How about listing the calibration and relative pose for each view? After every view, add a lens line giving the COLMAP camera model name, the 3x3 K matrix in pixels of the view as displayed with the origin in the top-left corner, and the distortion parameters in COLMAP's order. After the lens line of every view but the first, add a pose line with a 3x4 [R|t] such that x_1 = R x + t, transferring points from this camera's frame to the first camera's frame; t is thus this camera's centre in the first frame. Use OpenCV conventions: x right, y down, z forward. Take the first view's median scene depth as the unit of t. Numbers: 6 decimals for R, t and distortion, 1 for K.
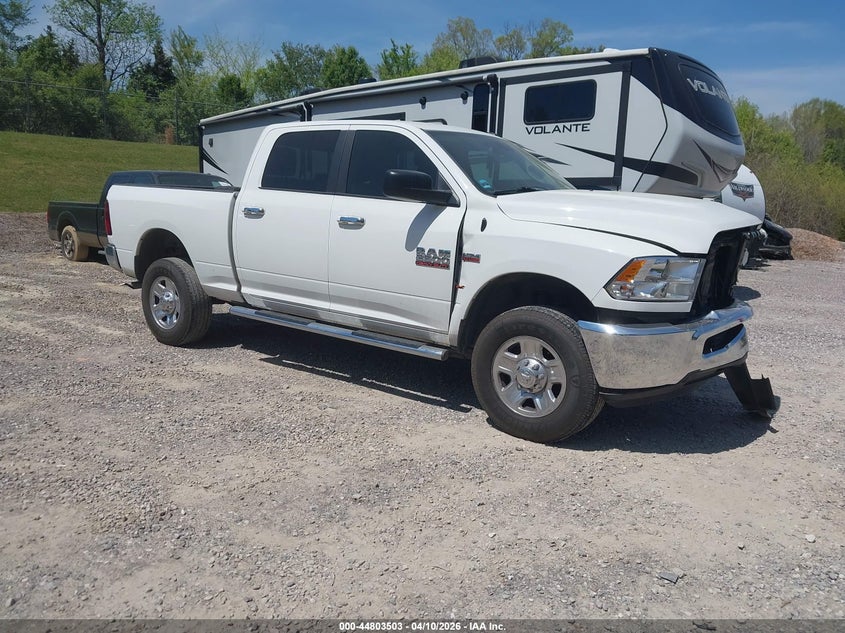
lens RADIAL K [[699.6, 0, 422.5], [0, 699.6, 316.5], [0, 0, 1]] dist [0.015699, 0.002992]
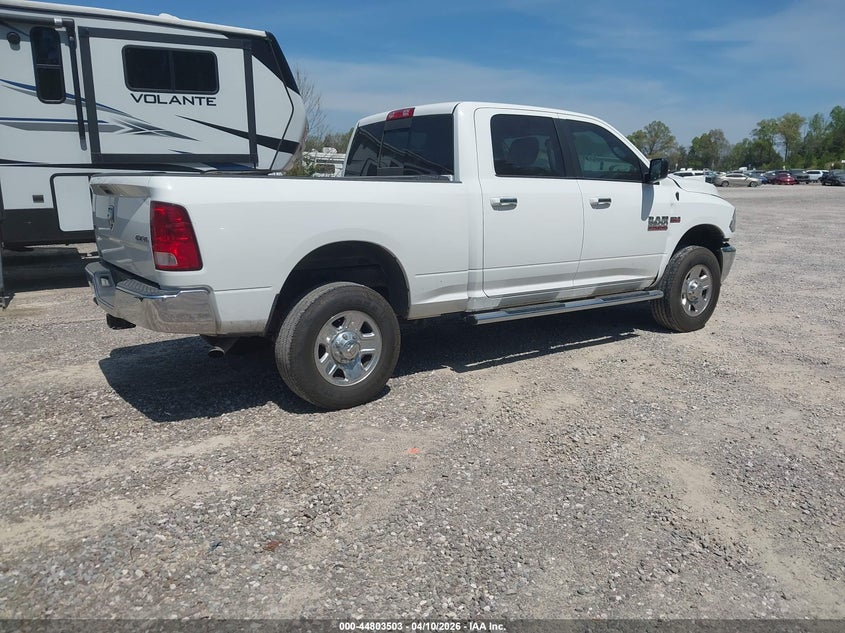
lens RADIAL K [[682.5, 0, 422.5], [0, 682.5, 316.5], [0, 0, 1]] dist [0.006690, 0.005930]
pose [[0.283627, -0.222279, 0.932817, -0.645502], [0.175315, 0.968389, 0.177449, -0.104333], [-0.942773, 0.113207, 0.313630, 0.486220]]
